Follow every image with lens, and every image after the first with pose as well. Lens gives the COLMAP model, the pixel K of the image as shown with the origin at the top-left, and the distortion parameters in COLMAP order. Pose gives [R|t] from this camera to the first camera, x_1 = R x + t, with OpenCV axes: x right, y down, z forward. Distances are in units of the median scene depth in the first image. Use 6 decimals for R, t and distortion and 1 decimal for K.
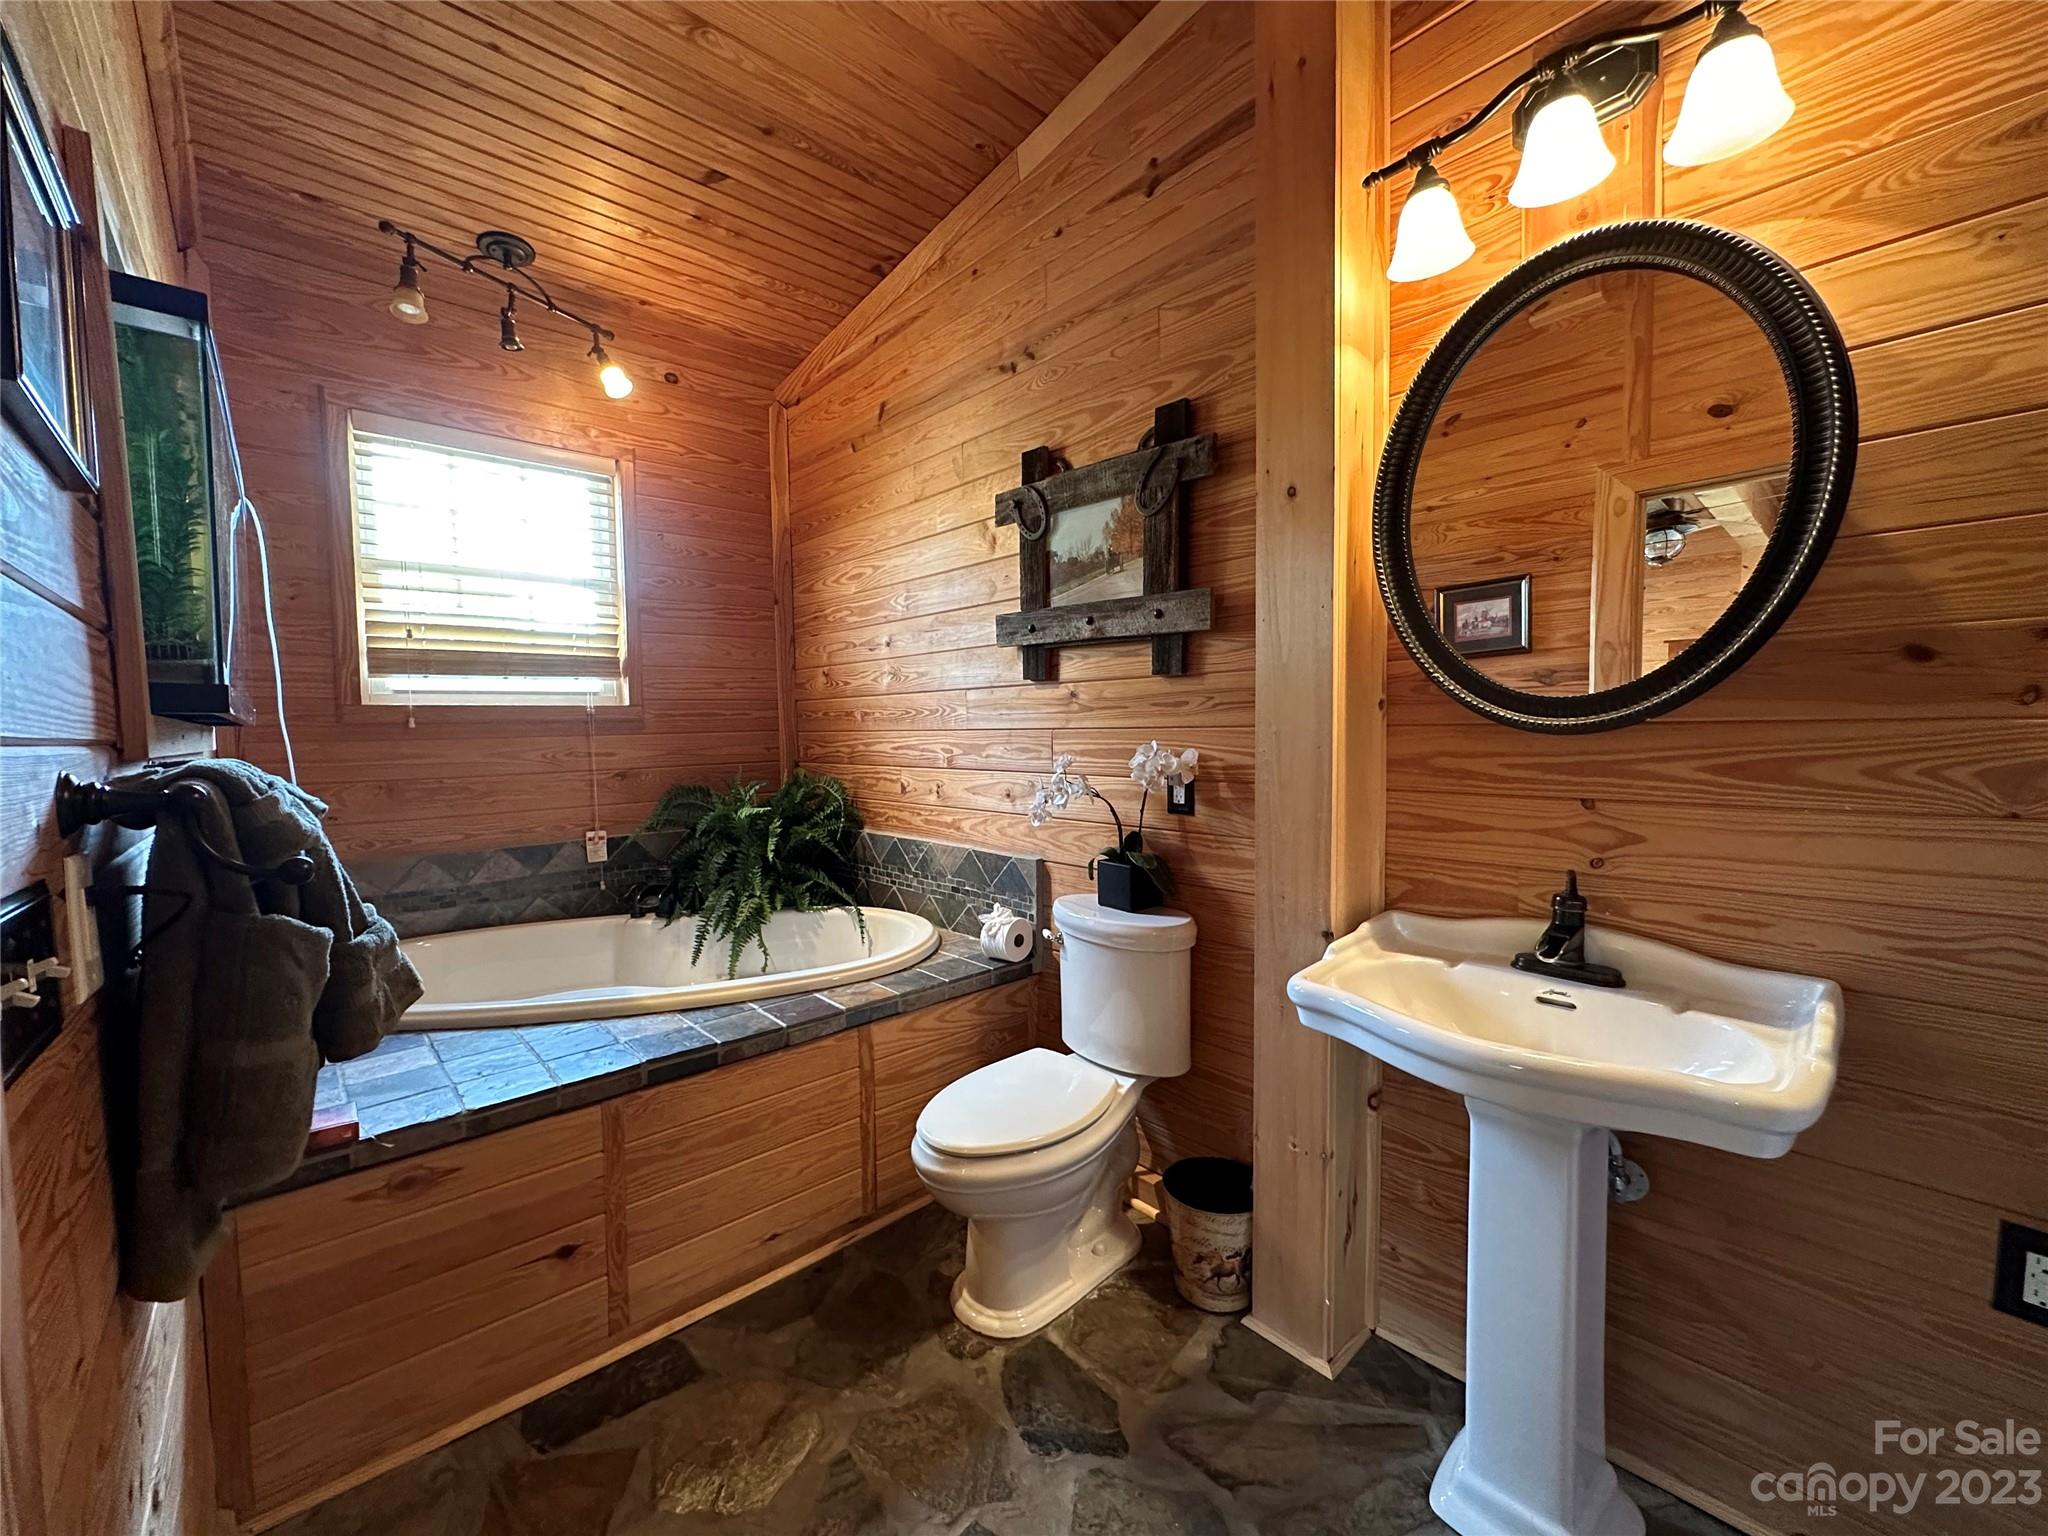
lens RADIAL K [[821.8, 0, 1020.3], [0, 821.8, 766.5], [0, 0, 1]] dist [0.001707, 0.000073]
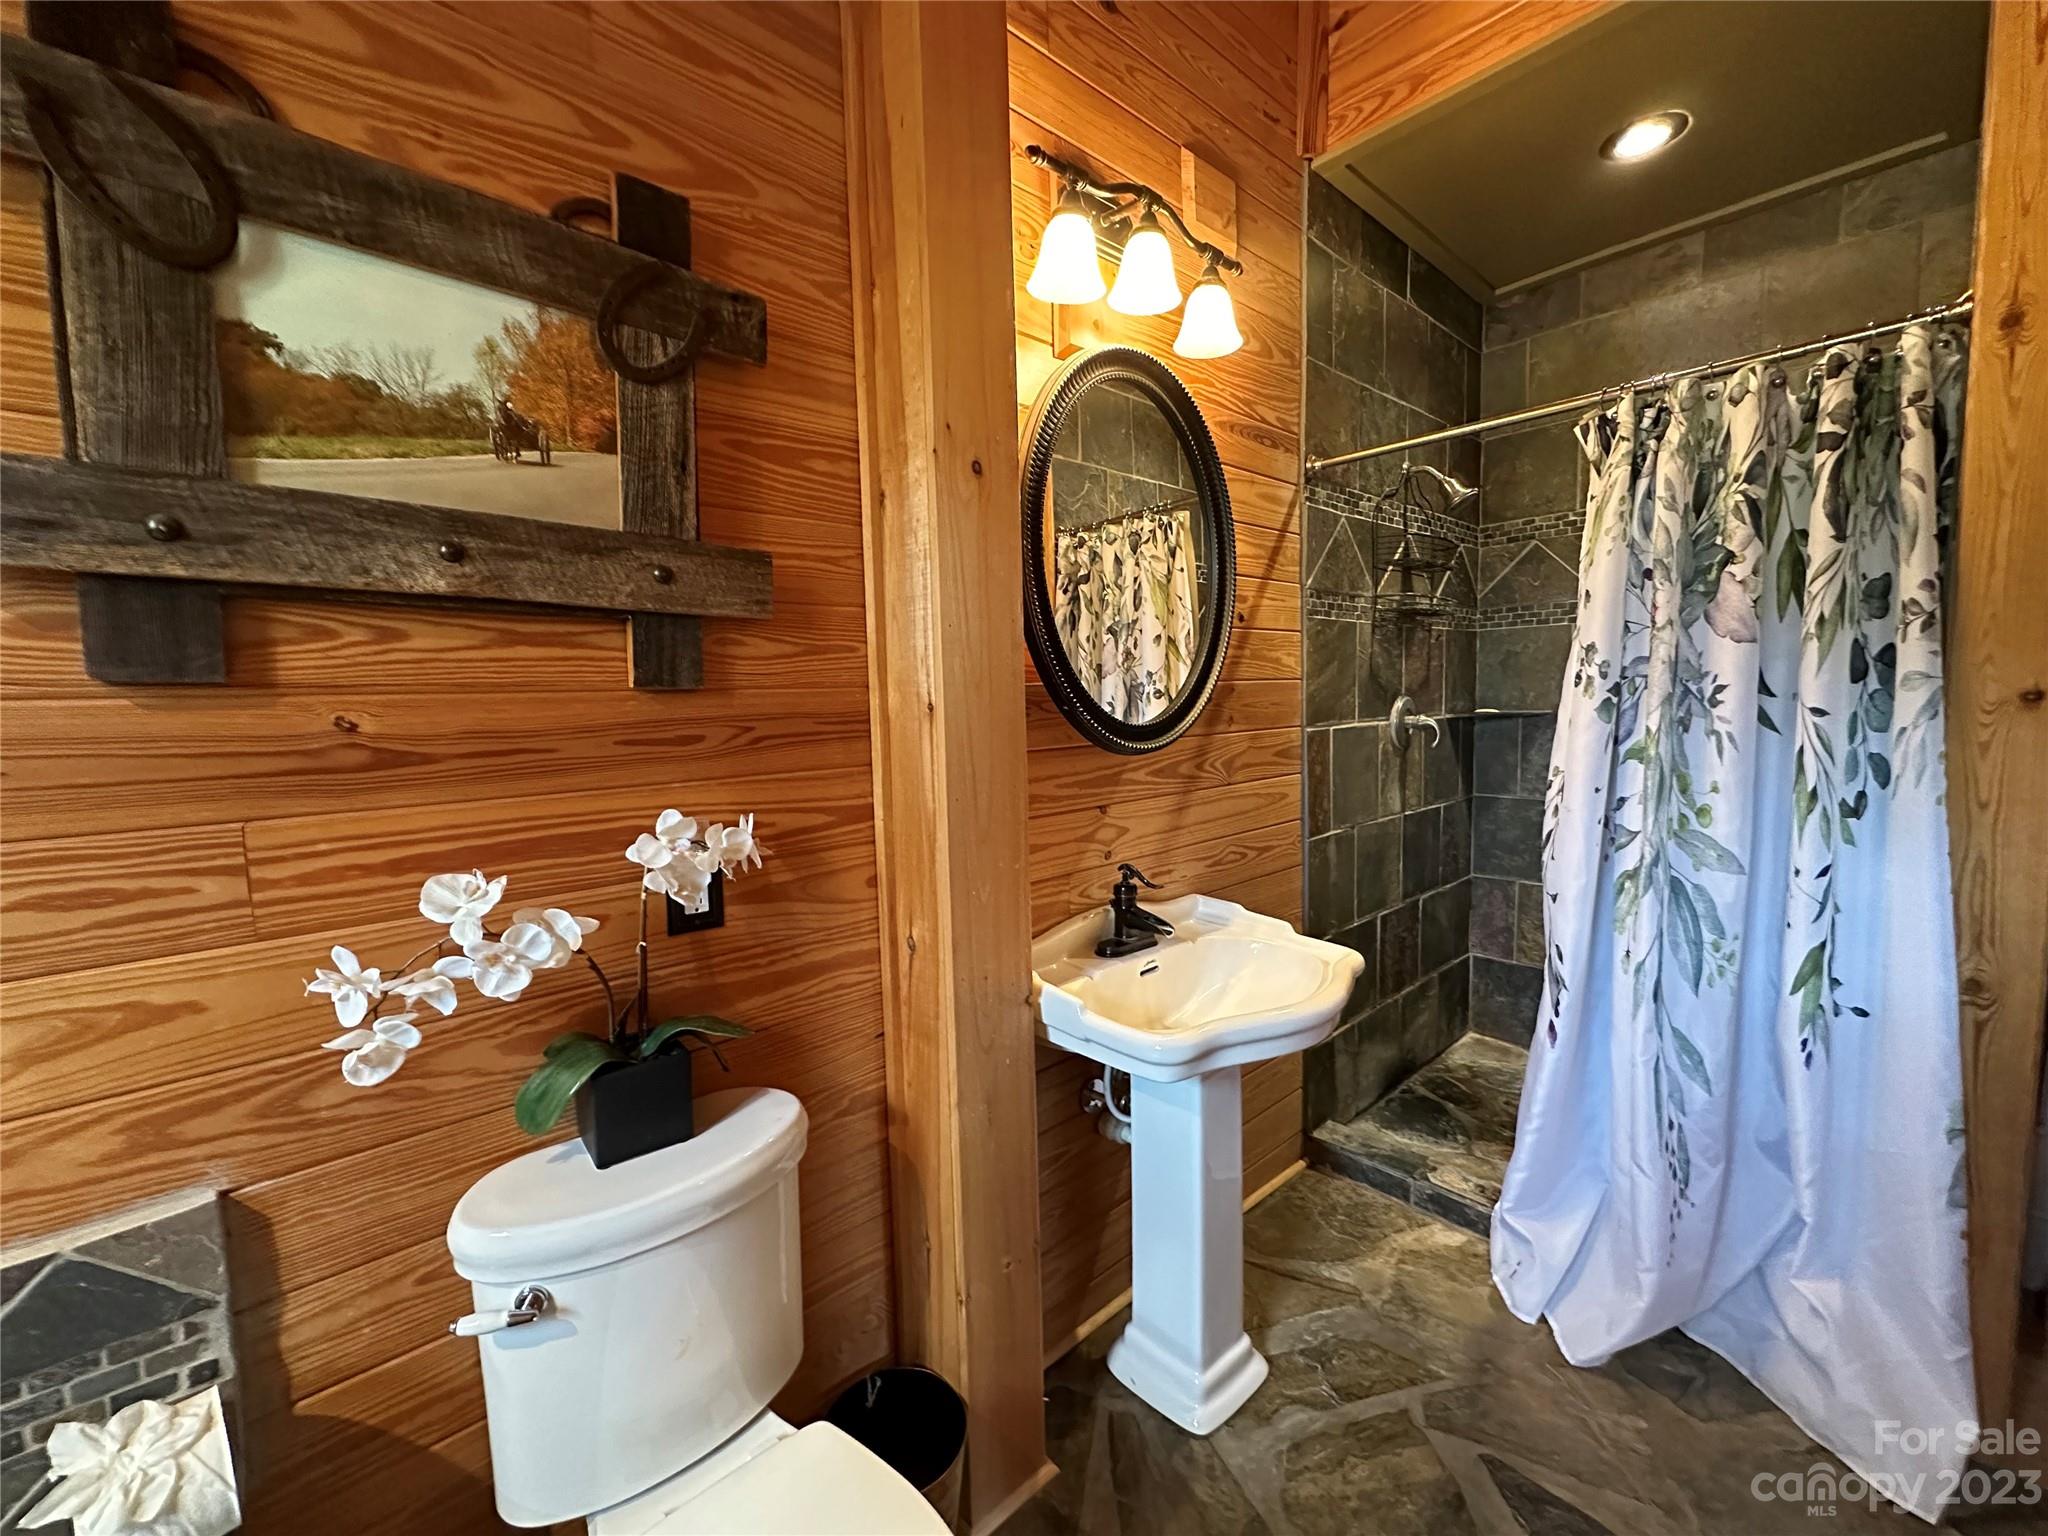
lens RADIAL K [[821.8, 0, 1019.8], [0, 821.8, 769.5], [0, 0, 1]] dist [0.001707, 0.000073]
pose [[0.003220, -0.077237, 0.997008, -0.365056], [0.077049, 0.994068, 0.076761, -0.080117], [-0.997022, 0.076571, 0.009151, 0.747761]]
